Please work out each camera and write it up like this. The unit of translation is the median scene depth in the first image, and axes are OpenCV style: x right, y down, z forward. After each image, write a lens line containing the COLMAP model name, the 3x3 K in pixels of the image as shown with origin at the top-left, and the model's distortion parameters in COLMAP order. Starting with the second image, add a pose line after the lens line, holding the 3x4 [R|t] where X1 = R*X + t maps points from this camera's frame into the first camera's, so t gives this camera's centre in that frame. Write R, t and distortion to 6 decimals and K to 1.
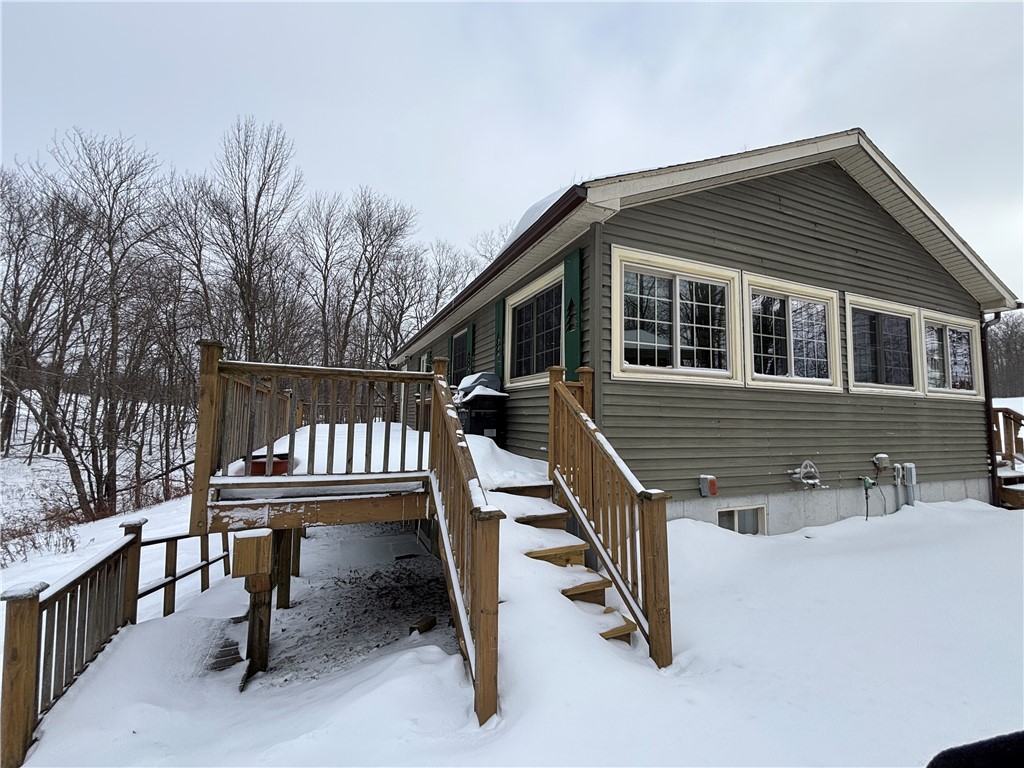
lens RADIAL K [[420.3, 0, 510.6], [0, 420.3, 387.7], [0, 0, 1]] dist [0.007803, -0.001886]
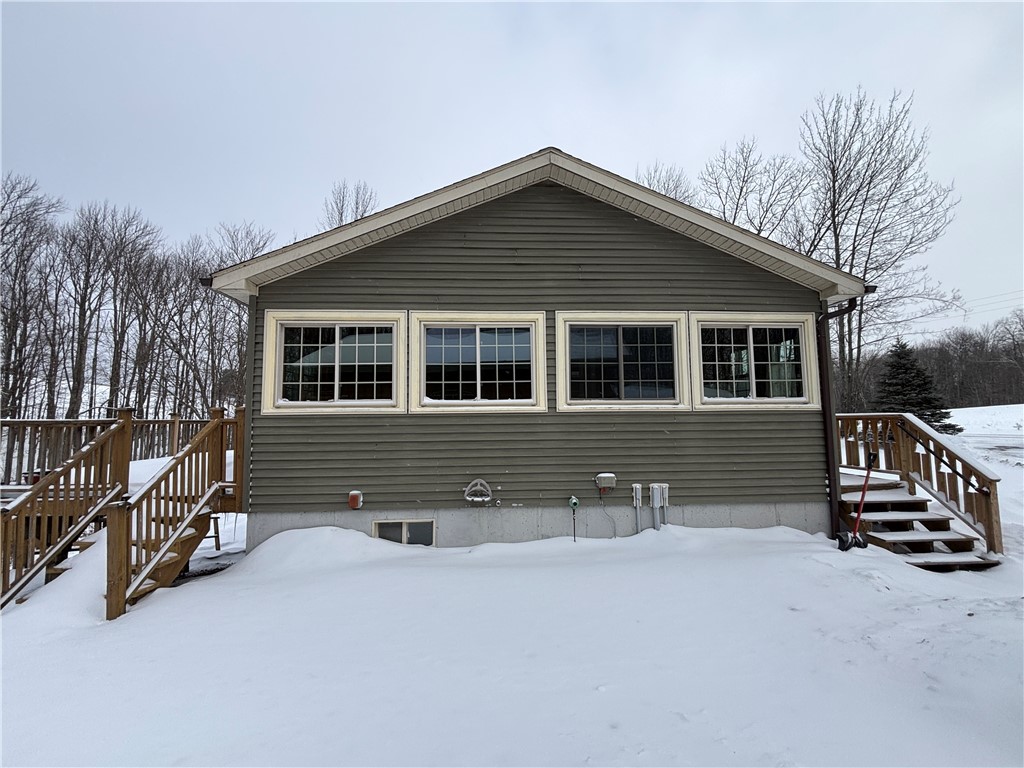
lens RADIAL K [[420.3, 0, 519.2], [0, 420.3, 383.3], [0, 0, 1]] dist [0.007803, -0.001886]
pose [[0.941479, -0.048028, -0.333633, 1.114681], [0.047587, 0.998822, -0.009500, -0.053118], [0.333697, -0.006933, 0.942655, 0.031793]]
